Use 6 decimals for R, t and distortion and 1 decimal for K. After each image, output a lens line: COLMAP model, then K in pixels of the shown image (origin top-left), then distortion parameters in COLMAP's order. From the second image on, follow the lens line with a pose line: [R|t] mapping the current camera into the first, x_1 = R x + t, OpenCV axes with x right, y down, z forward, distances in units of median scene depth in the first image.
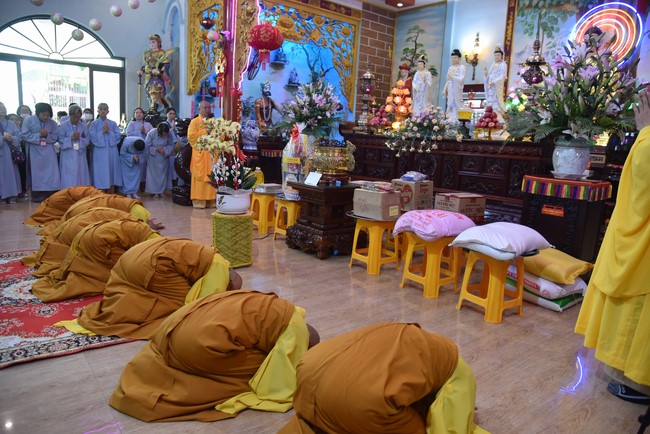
lens RADIAL K [[445.2, 0, 325.0], [0, 445.2, 217.0], [0, 0, 1]] dist [-0.118459, 0.067196]
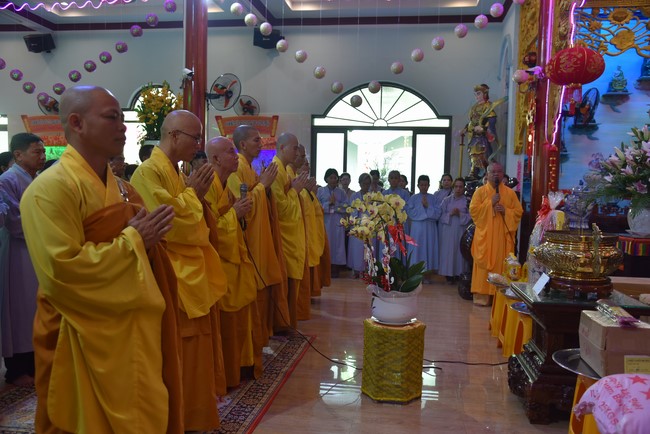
lens RADIAL K [[536.6, 0, 325.0], [0, 536.6, 217.0], [0, 0, 1]] dist [-0.001735, 0.010273]
pose [[0.679310, 0.004917, -0.733835, 0.158344], [-0.117939, 0.987711, -0.102557, -0.033888], [0.724313, 0.156216, 0.671541, 0.139827]]
